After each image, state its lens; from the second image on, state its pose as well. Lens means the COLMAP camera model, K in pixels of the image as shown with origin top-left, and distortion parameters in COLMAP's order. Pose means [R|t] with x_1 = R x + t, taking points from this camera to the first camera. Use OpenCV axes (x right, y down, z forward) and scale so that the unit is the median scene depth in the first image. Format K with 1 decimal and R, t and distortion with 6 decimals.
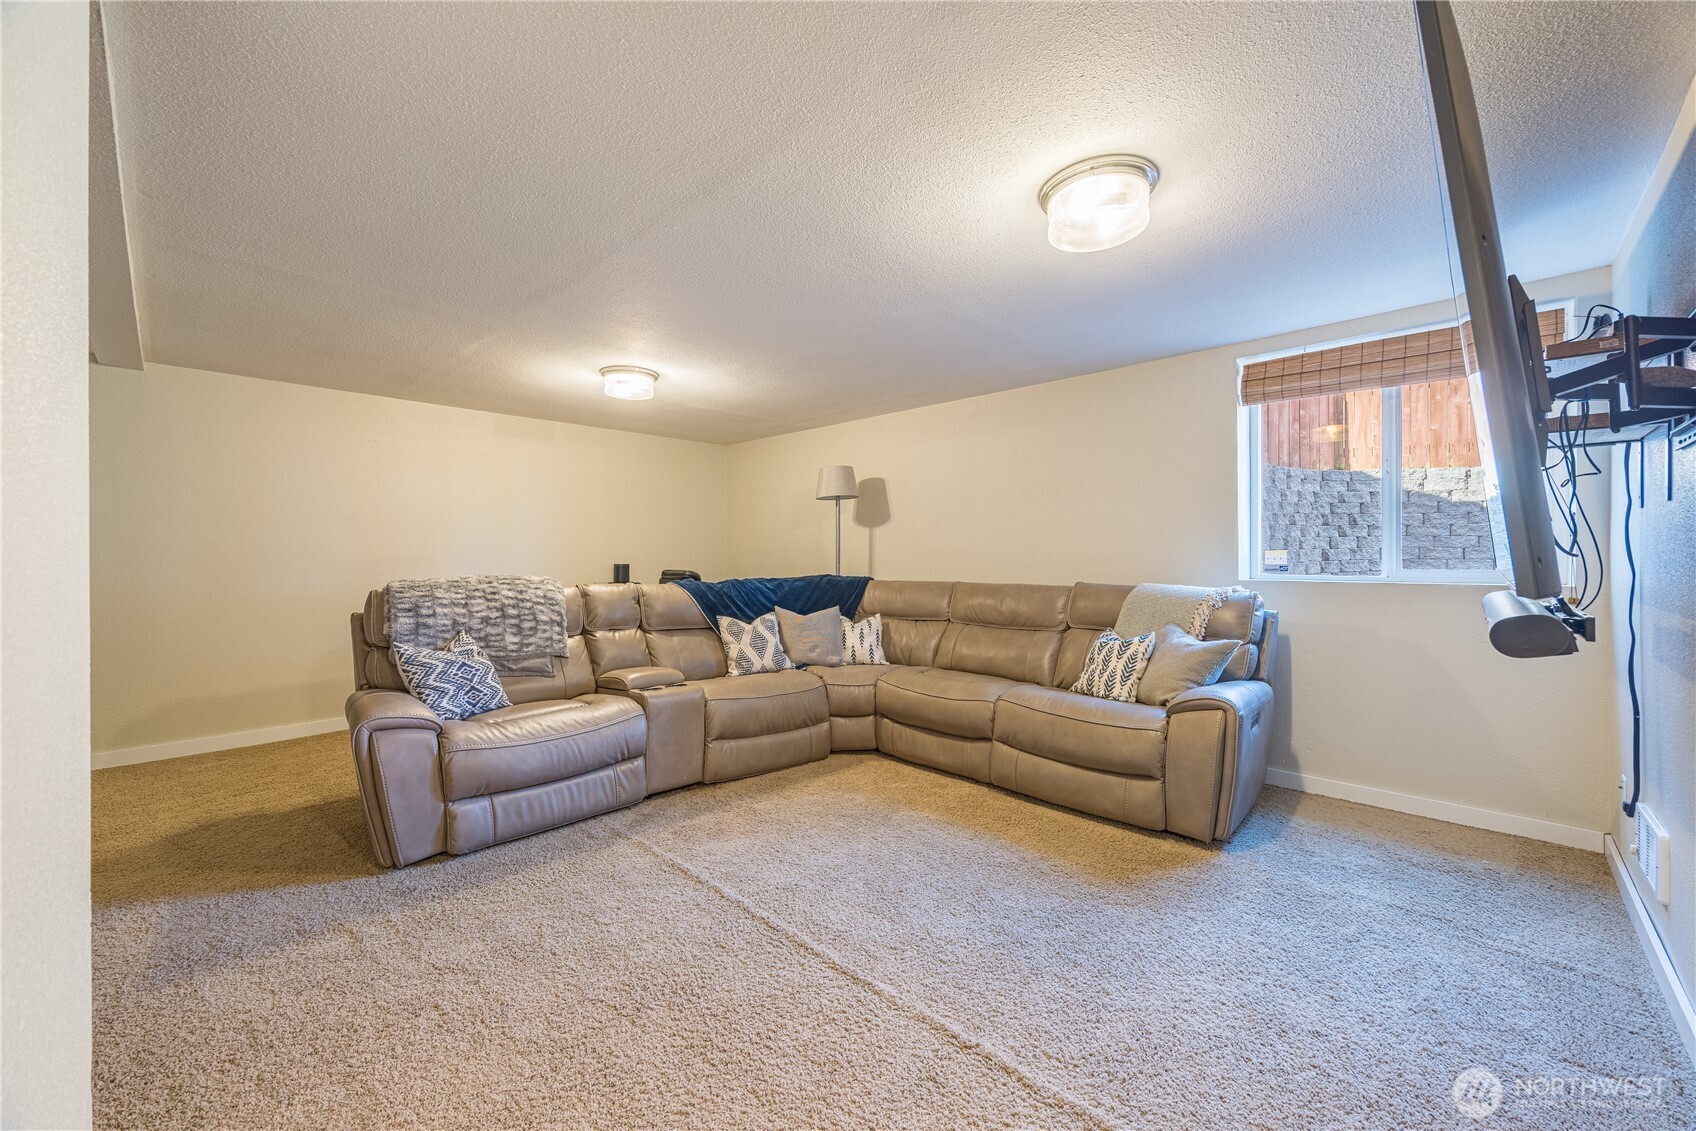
lens RADIAL K [[655.2, 0, 853.8], [0, 655.2, 566.0], [0, 0, 1]] dist [0.000950, 0.000057]
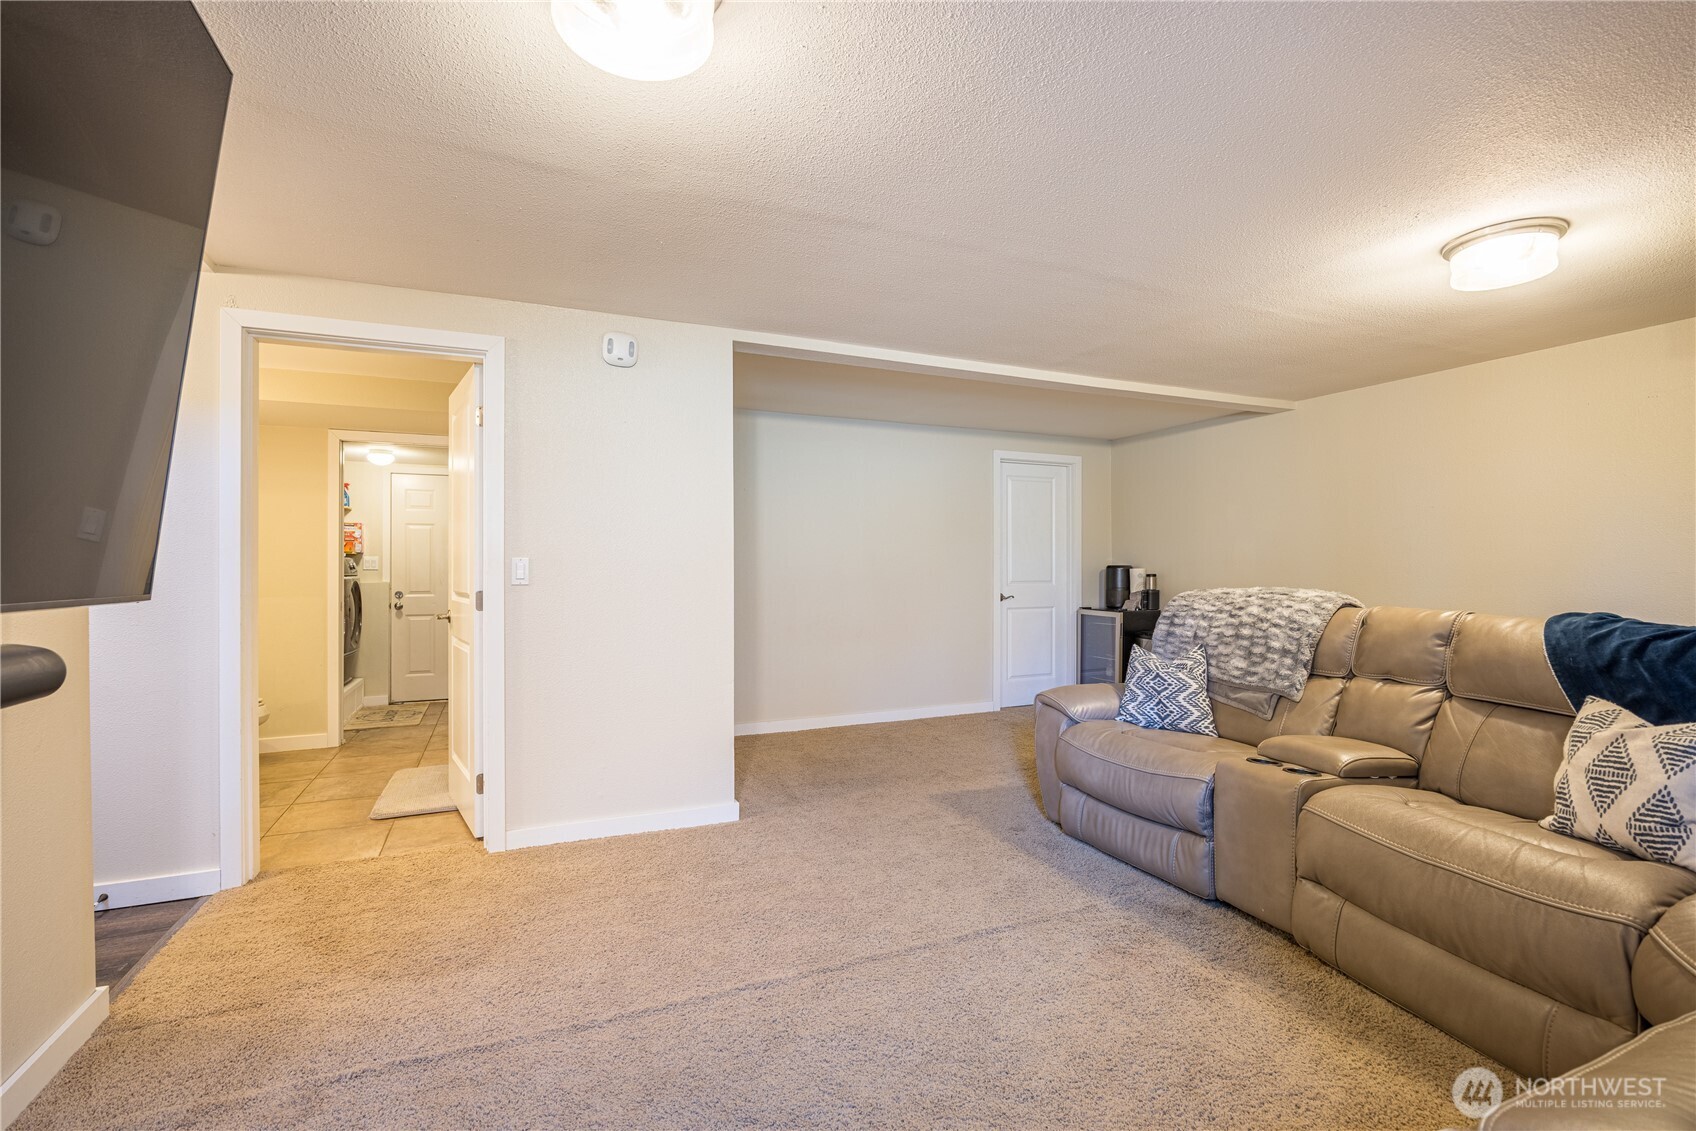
lens RADIAL K [[772.7, 0, 853.5], [0, 772.7, 560.8], [0, 0, 1]] dist [-0.027798, -0.000534]
pose [[-0.377383, -0.005773, -0.926039, 0.590926], [-0.012238, 0.999924, -0.001246, -0.014921], [0.925977, 0.010863, -0.377425, 0.900650]]
